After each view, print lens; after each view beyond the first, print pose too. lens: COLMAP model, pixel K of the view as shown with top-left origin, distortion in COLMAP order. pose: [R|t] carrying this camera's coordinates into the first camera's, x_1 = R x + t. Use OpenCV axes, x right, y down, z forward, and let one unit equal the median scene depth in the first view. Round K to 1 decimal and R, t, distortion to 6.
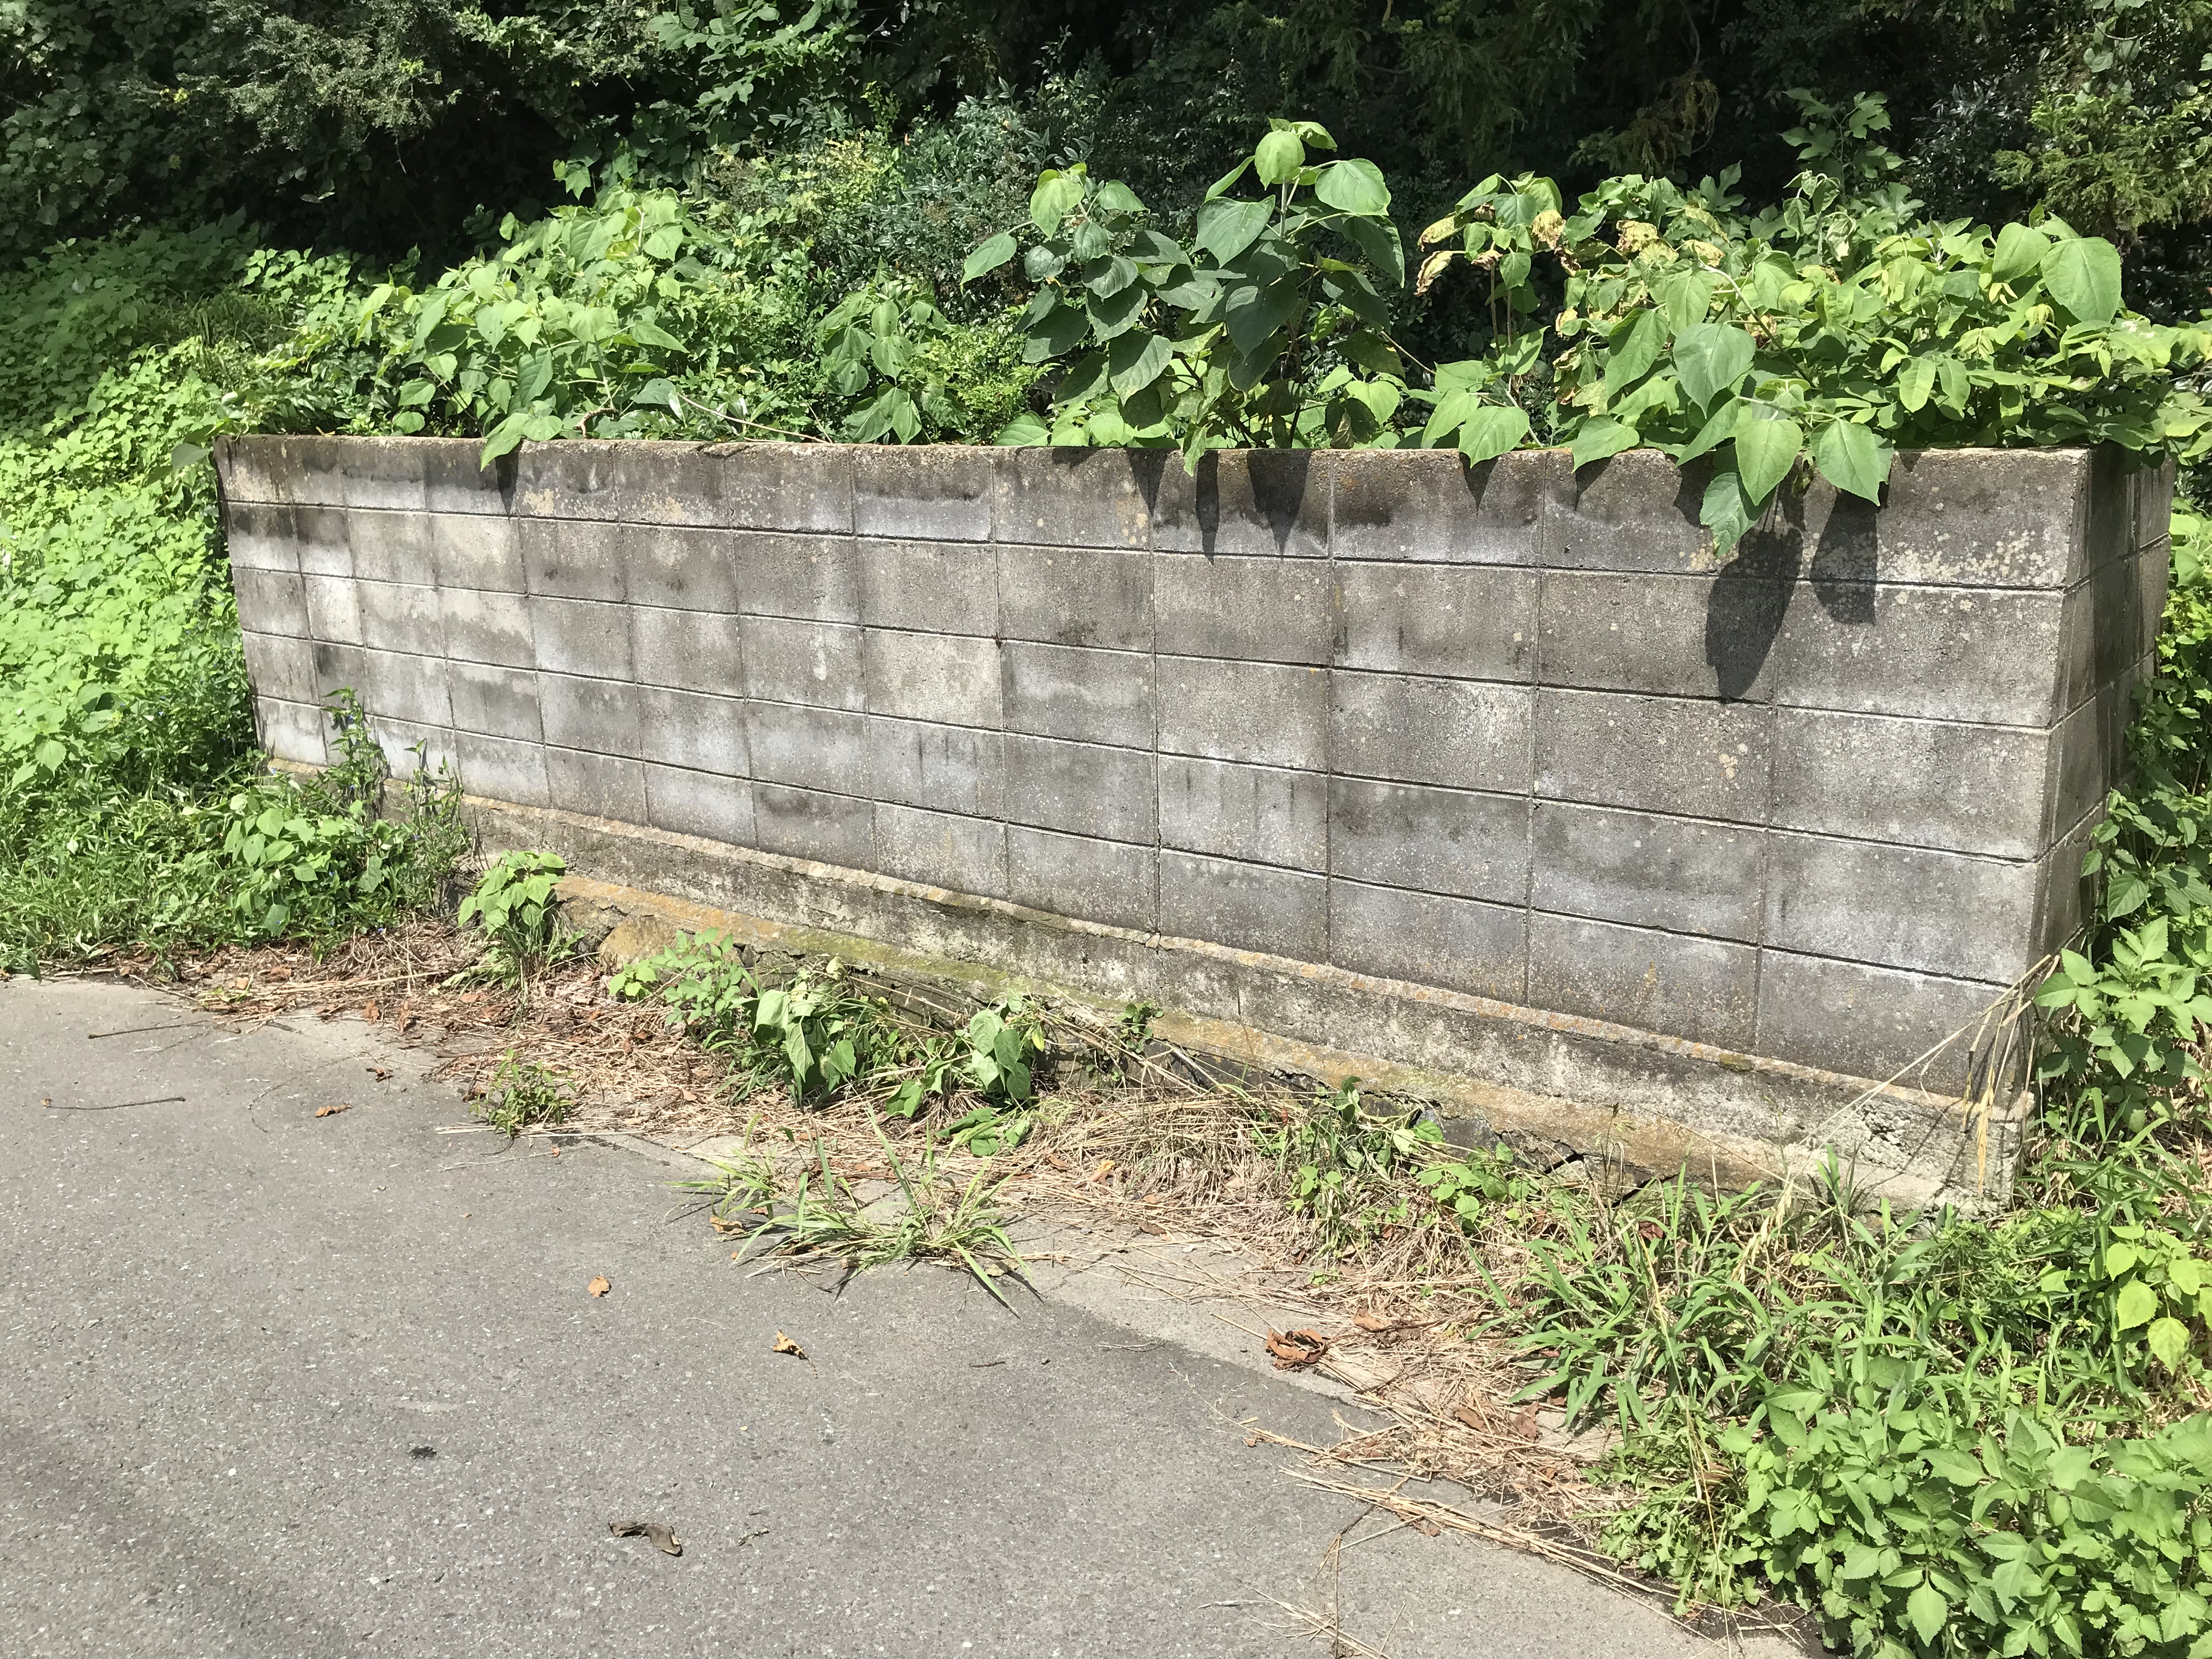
lens RADIAL K [[1811.1, 0, 1105.7], [0, 1811.1, 835.7], [0, 0, 1]] dist [0.059554, -0.055031]
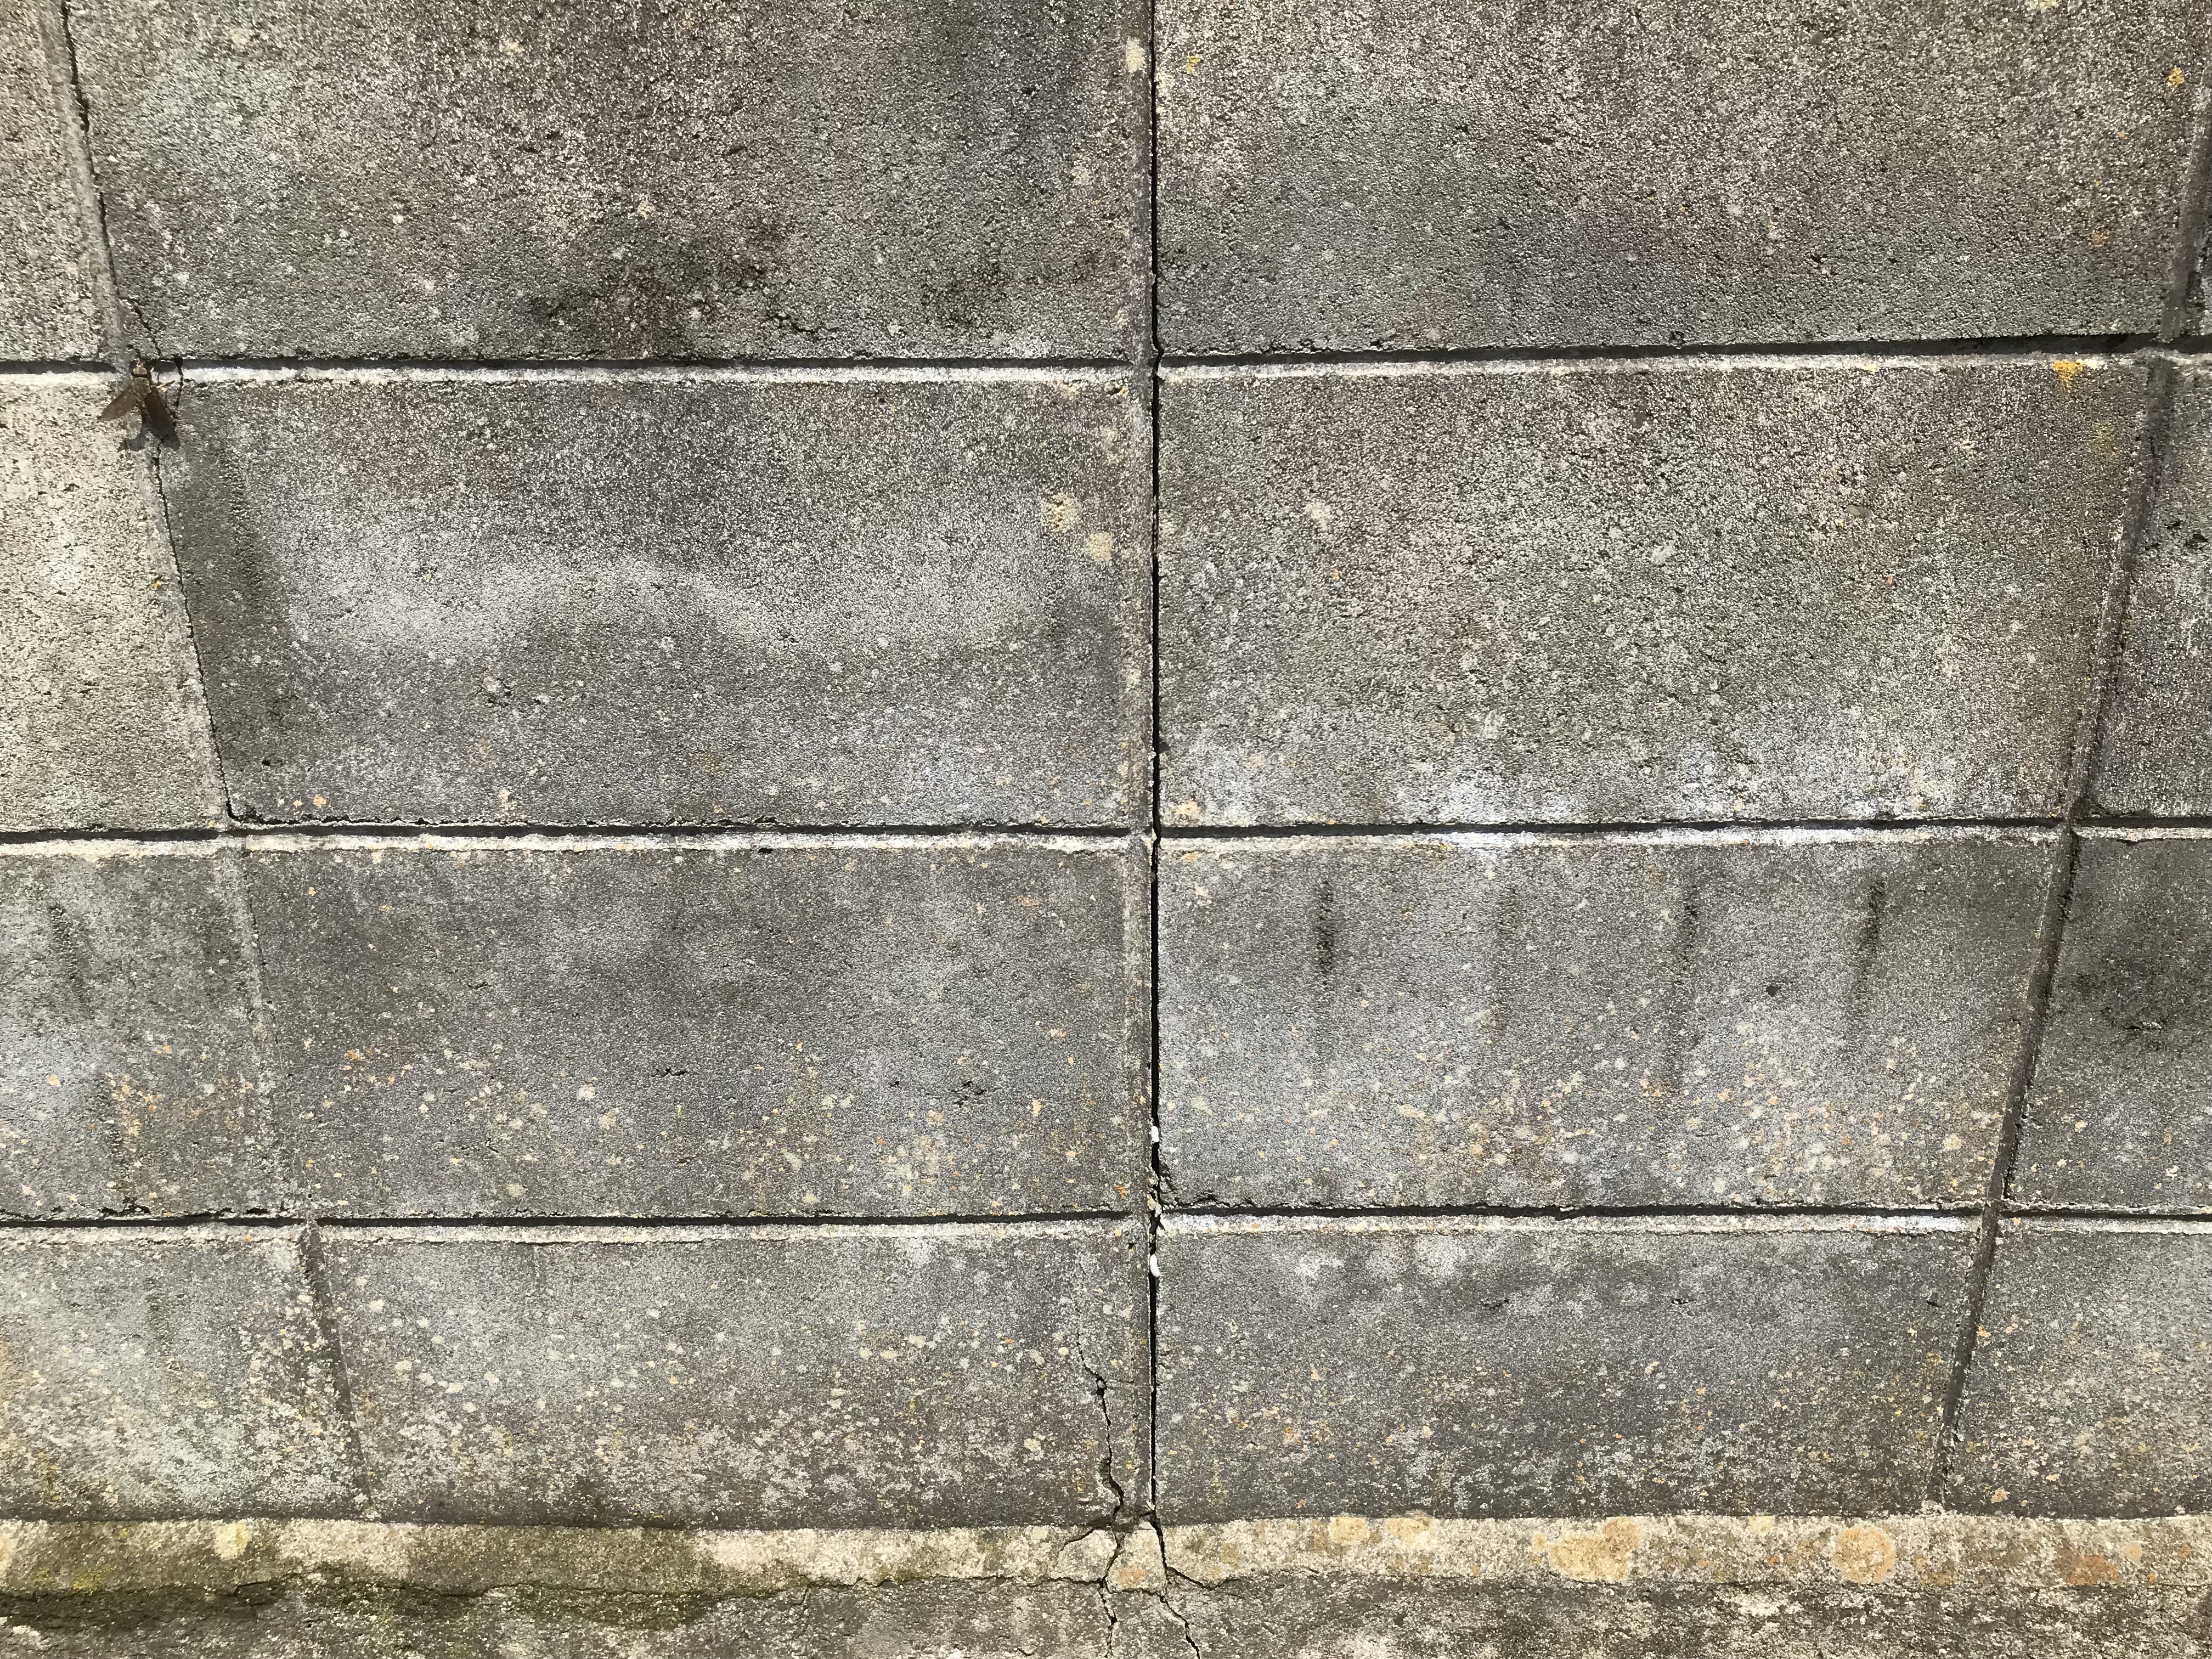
lens RADIAL K [[1811.1, 0, 1096.4], [0, 1811.1, 832.6], [0, 0, 1]] dist [0.059554, -0.055031]
pose [[0.807747, -0.212533, 0.549886, -0.089360], [0.140830, 0.975313, 0.170092, -0.077622], [-0.572461, -0.059951, 0.817737, 0.762971]]
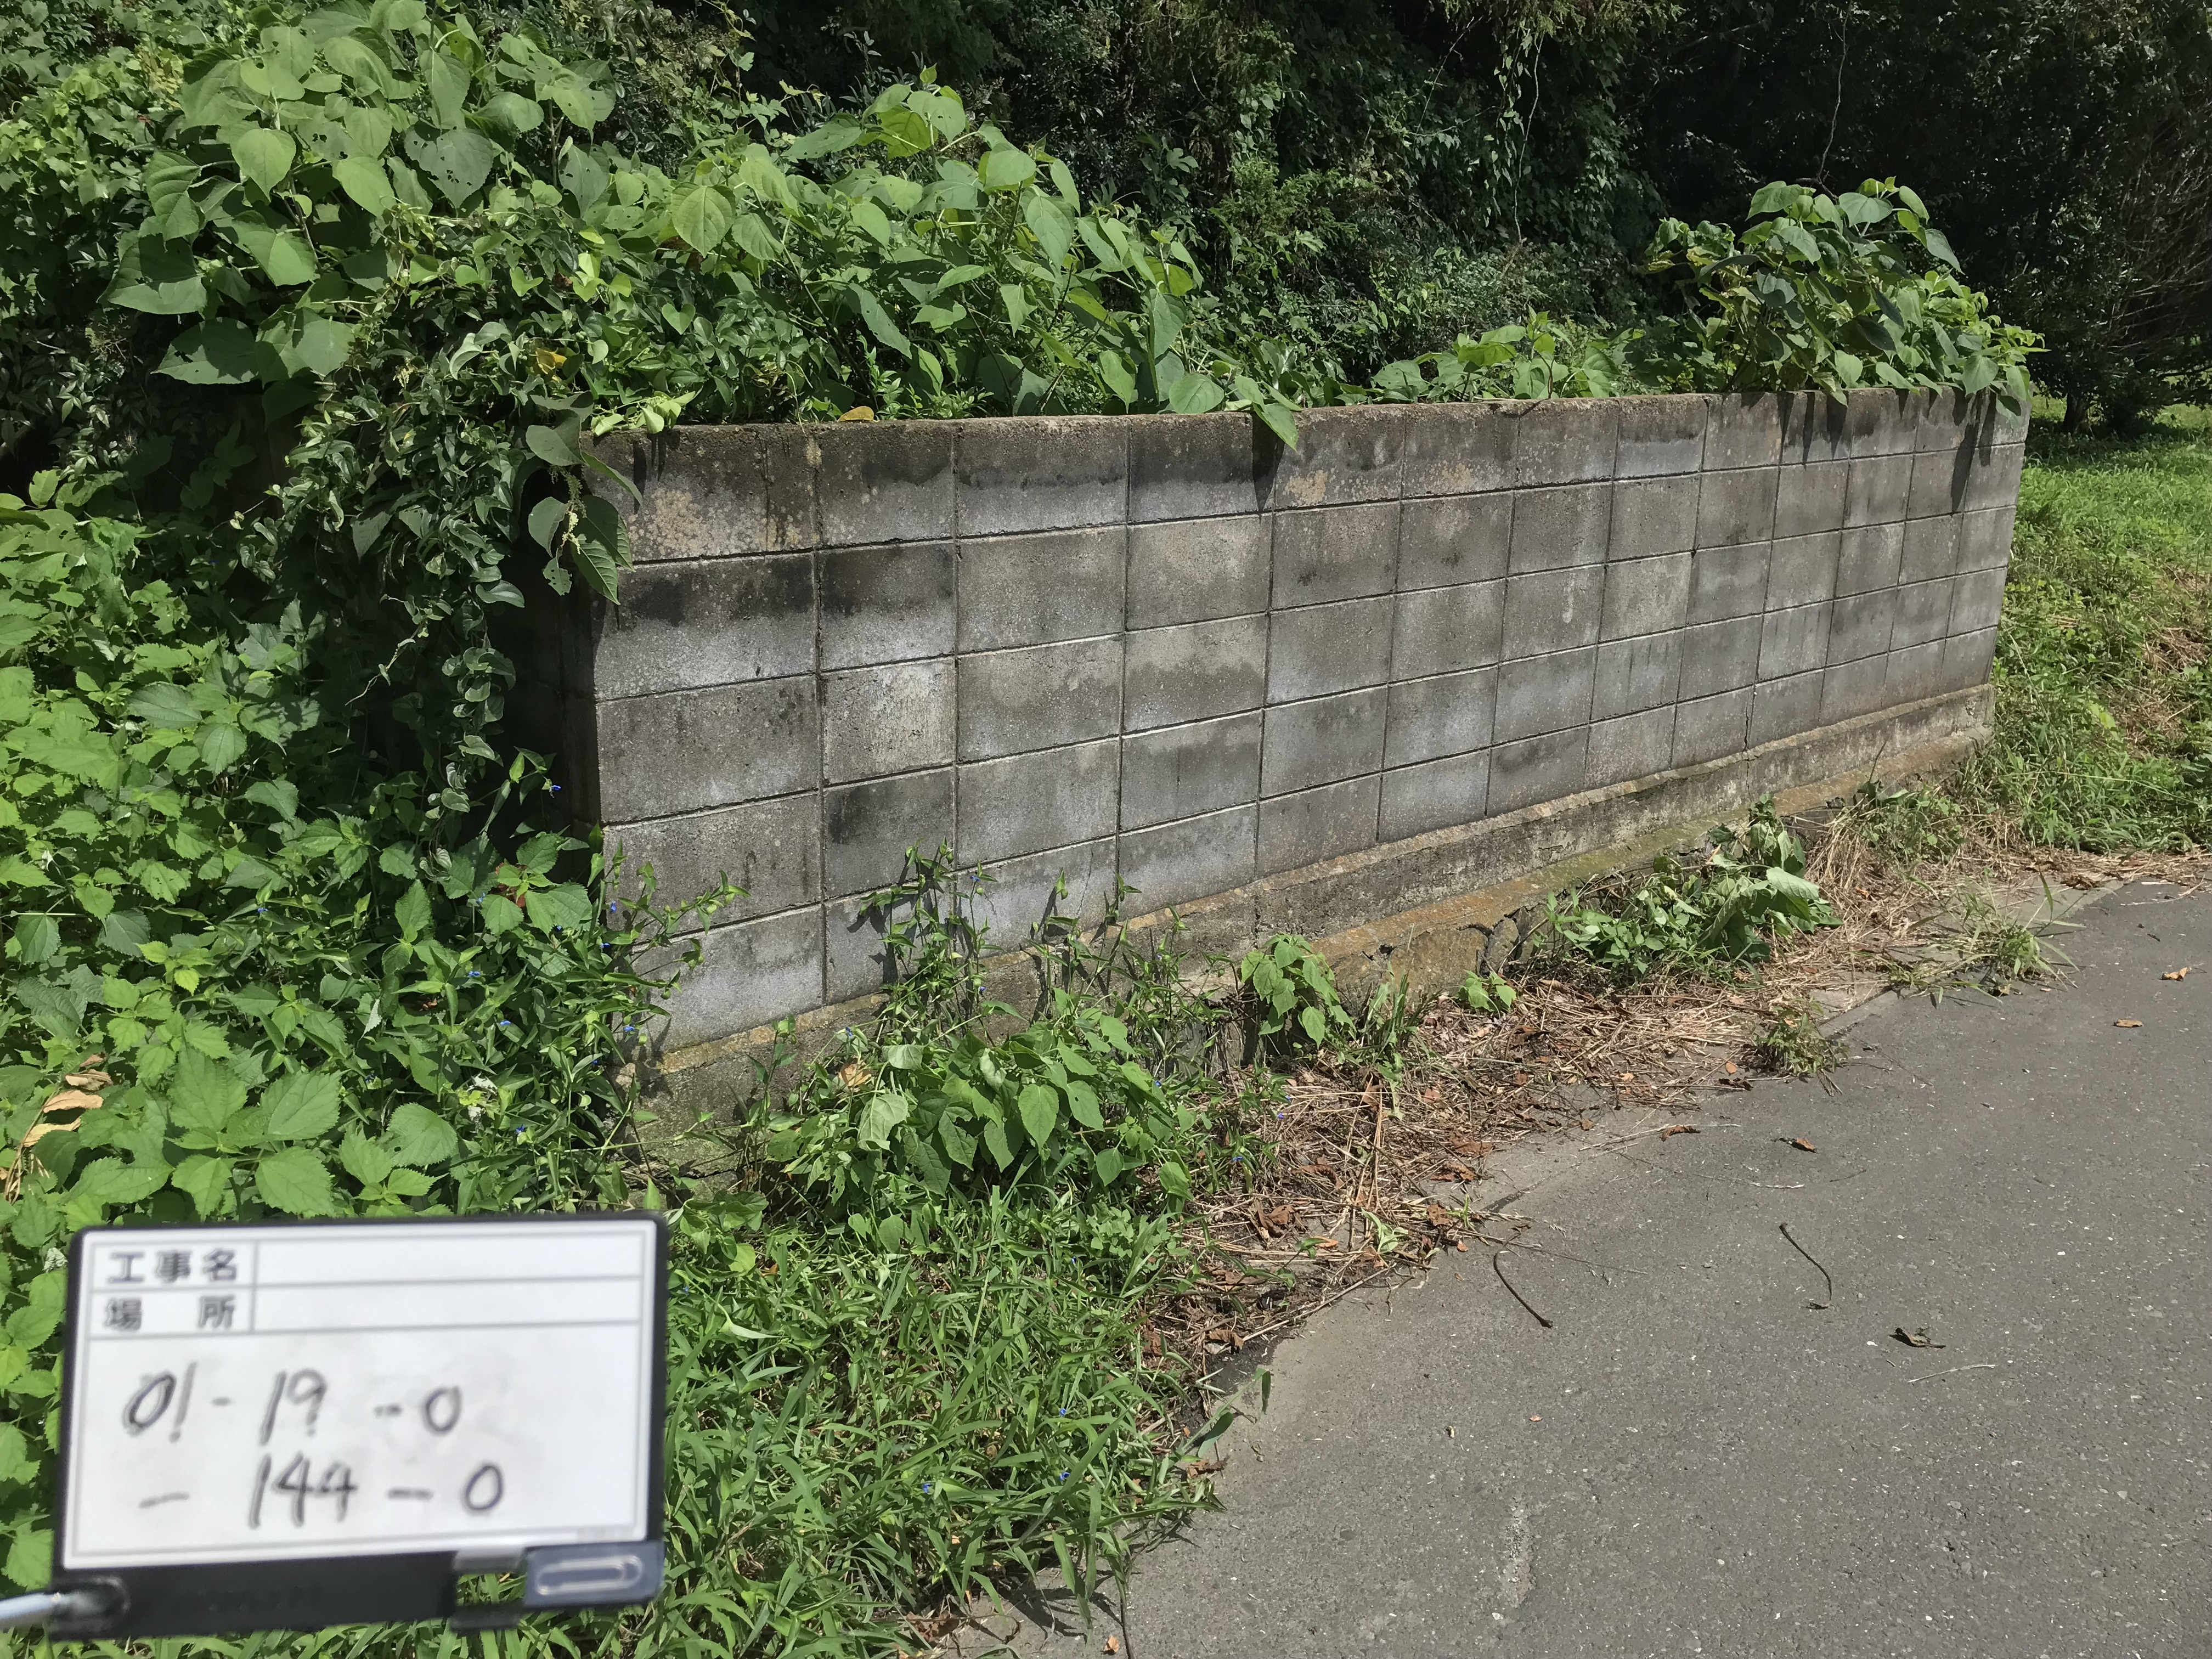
lens RADIAL K [[1811.1, 0, 1104.2], [0, 1811.1, 823.7], [0, 0, 1]] dist [0.059554, -0.055031]
pose [[0.194848, -0.233516, 0.952630, -1.315116], [0.237115, 0.953652, 0.185267, -0.248133], [-0.951741, 0.189784, 0.241188, 1.082371]]
